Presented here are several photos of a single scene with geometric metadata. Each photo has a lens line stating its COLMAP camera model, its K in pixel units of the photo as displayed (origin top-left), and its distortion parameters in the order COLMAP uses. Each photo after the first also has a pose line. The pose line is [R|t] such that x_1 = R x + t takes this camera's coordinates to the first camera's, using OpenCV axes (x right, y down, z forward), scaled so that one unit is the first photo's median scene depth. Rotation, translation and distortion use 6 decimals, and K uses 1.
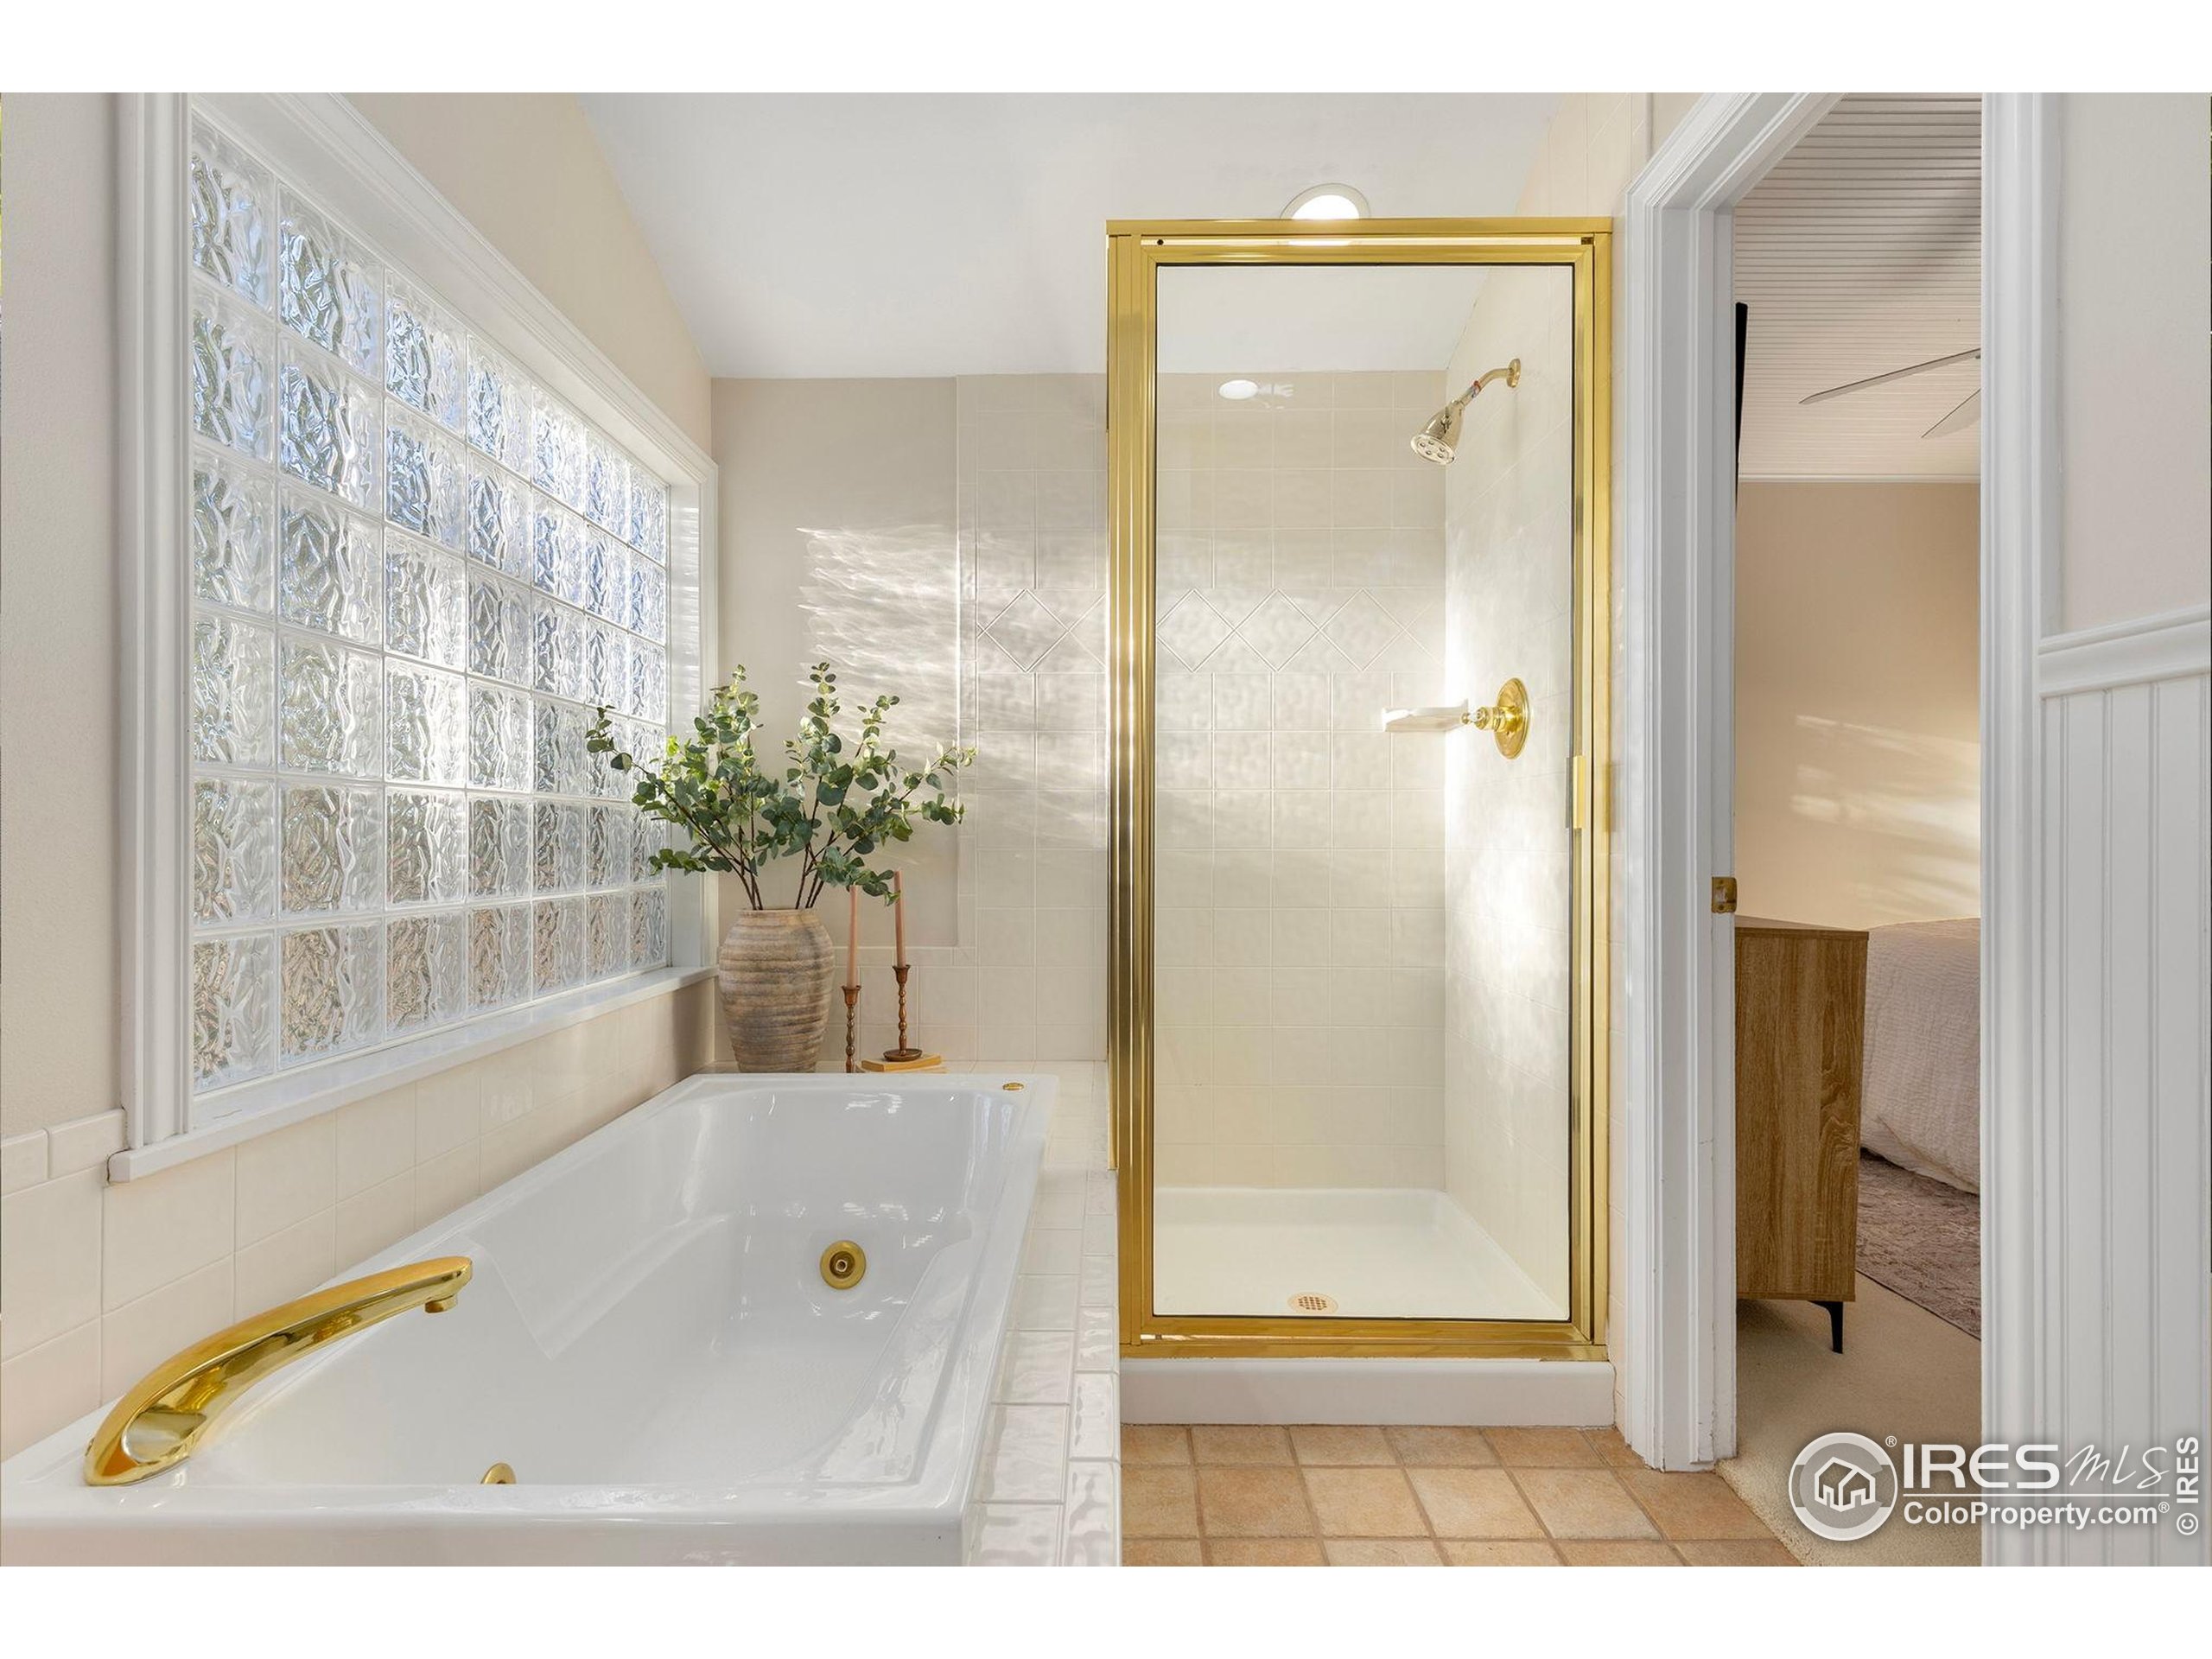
lens RADIAL K [[986.2, 0, 1105.7], [0, 986.2, 833.3], [0, 0, 1]] dist [0.000133, -0.000046]
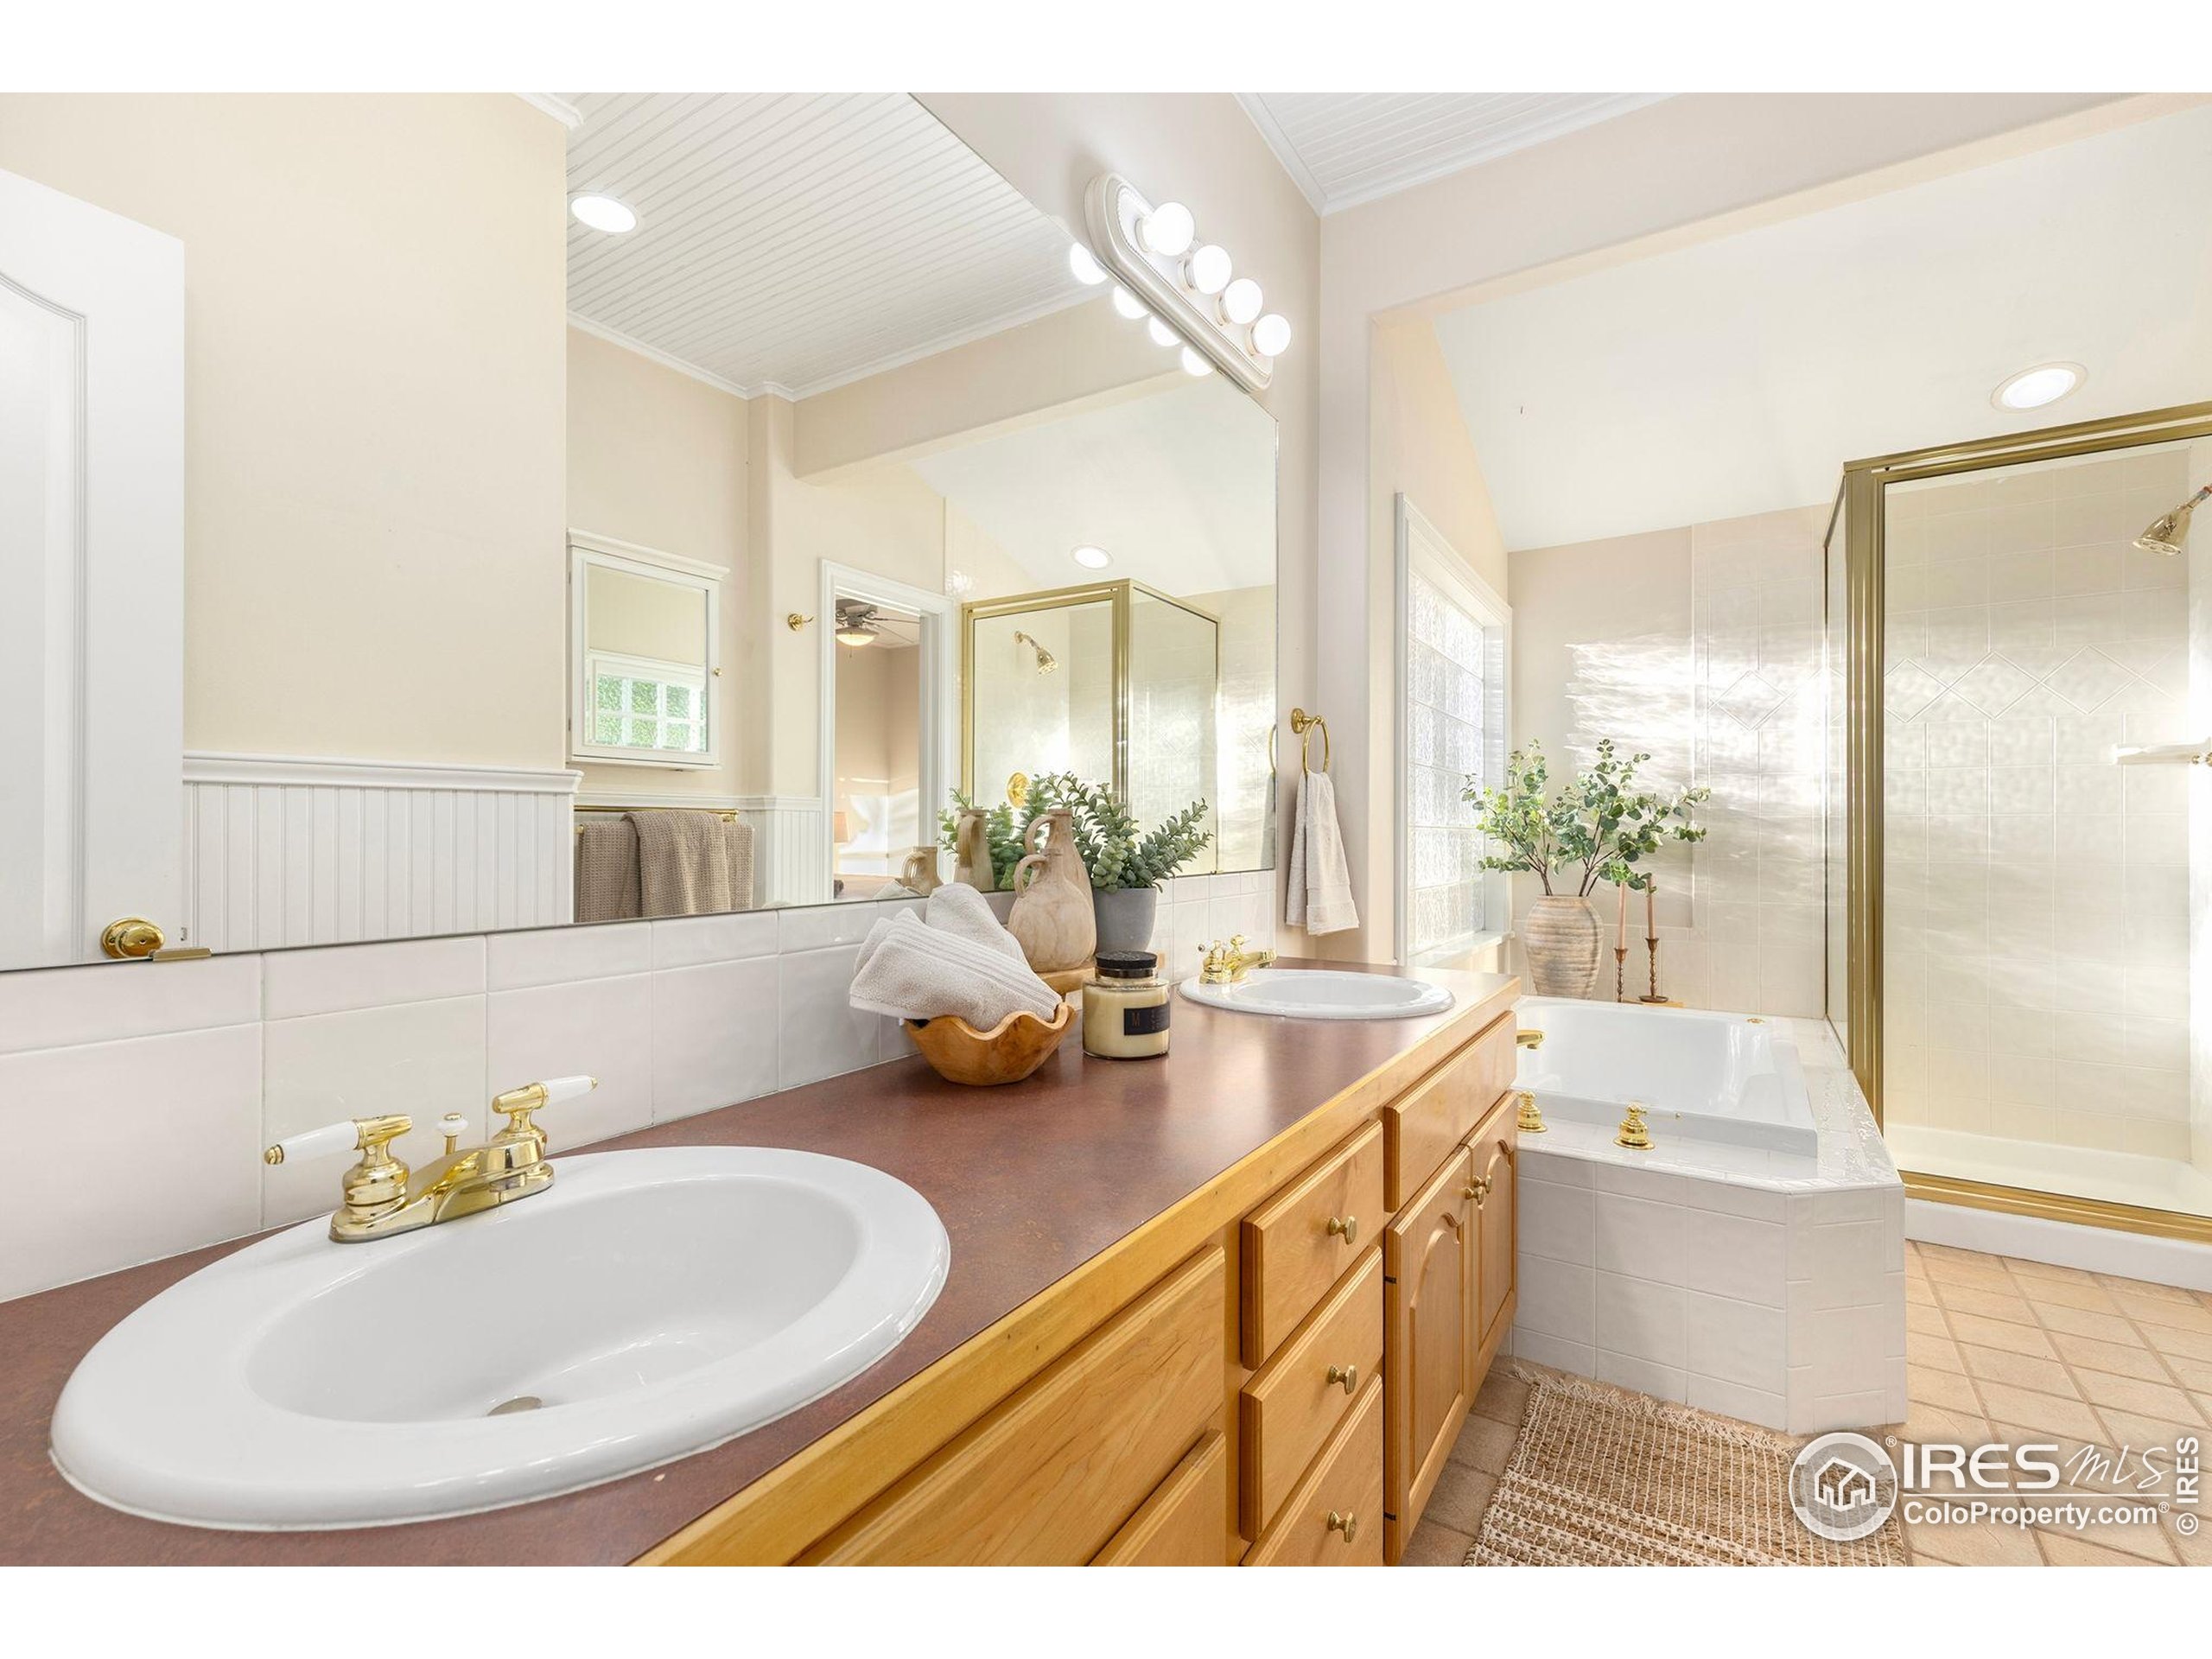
lens RADIAL K [[974.4, 0, 1103.6], [0, 974.4, 830.9], [0, 0, 1]] dist [-0.000548, -0.001110]
pose [[0.838862, -0.001139, -0.544344, -0.107043], [-0.001130, 0.999992, -0.003833, -0.019576], [0.544344, 0.003830, 0.838854, -0.686466]]
